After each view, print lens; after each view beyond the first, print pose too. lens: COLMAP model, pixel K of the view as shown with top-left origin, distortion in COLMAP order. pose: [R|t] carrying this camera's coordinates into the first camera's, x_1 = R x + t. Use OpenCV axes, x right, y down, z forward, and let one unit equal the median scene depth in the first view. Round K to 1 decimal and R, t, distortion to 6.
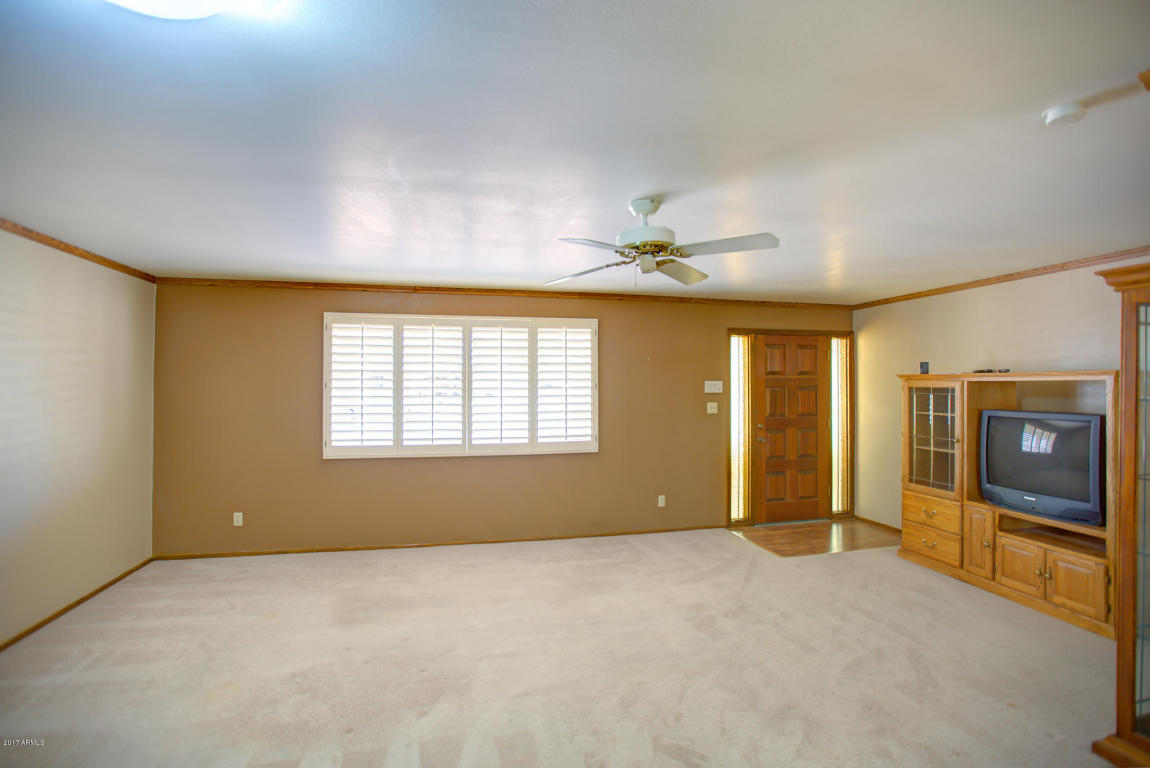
lens RADIAL K [[525.9, 0, 569.5], [0, 525.9, 379.1], [0, 0, 1]] dist [-0.054498, 0.020940]
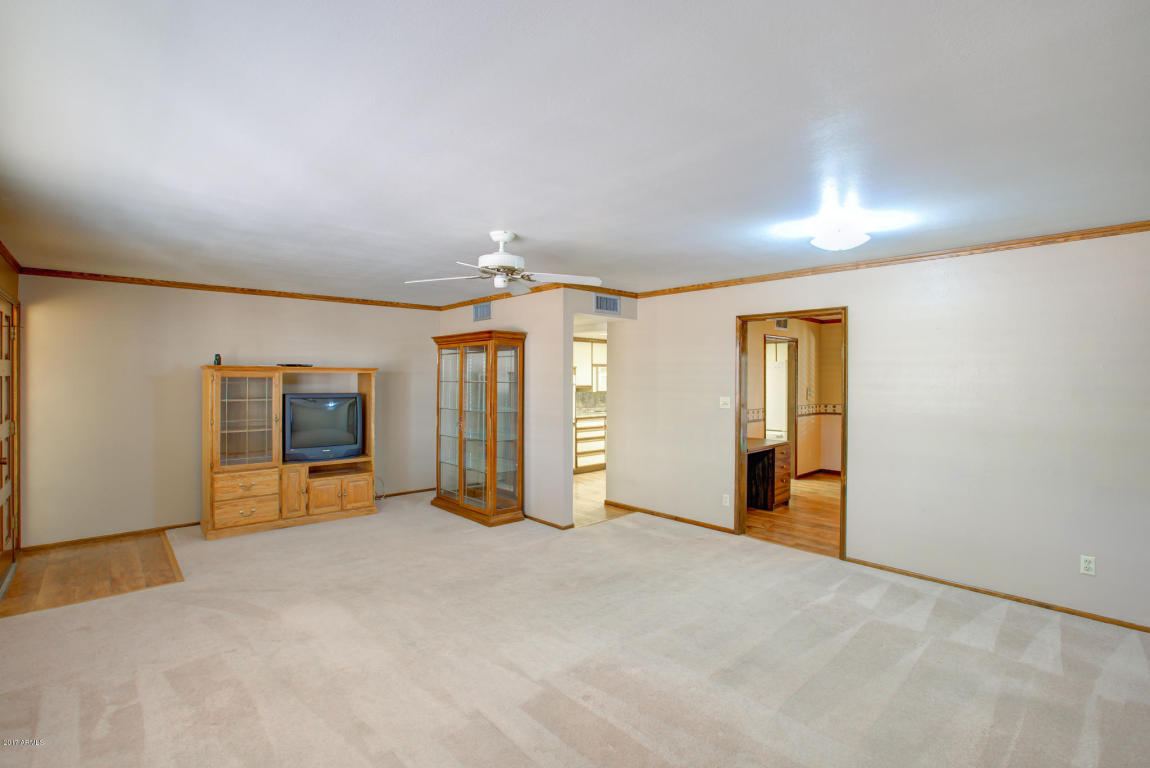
lens RADIAL K [[525.9, 0, 569.5], [0, 525.9, 379.1], [0, 0, 1]] dist [-0.054498, 0.020940]
pose [[-0.485718, -0.002829, 0.874111, -0.704044], [-0.012808, 0.999910, -0.003881, 0.016410], [-0.874022, -0.013081, -0.485711, 0.991693]]
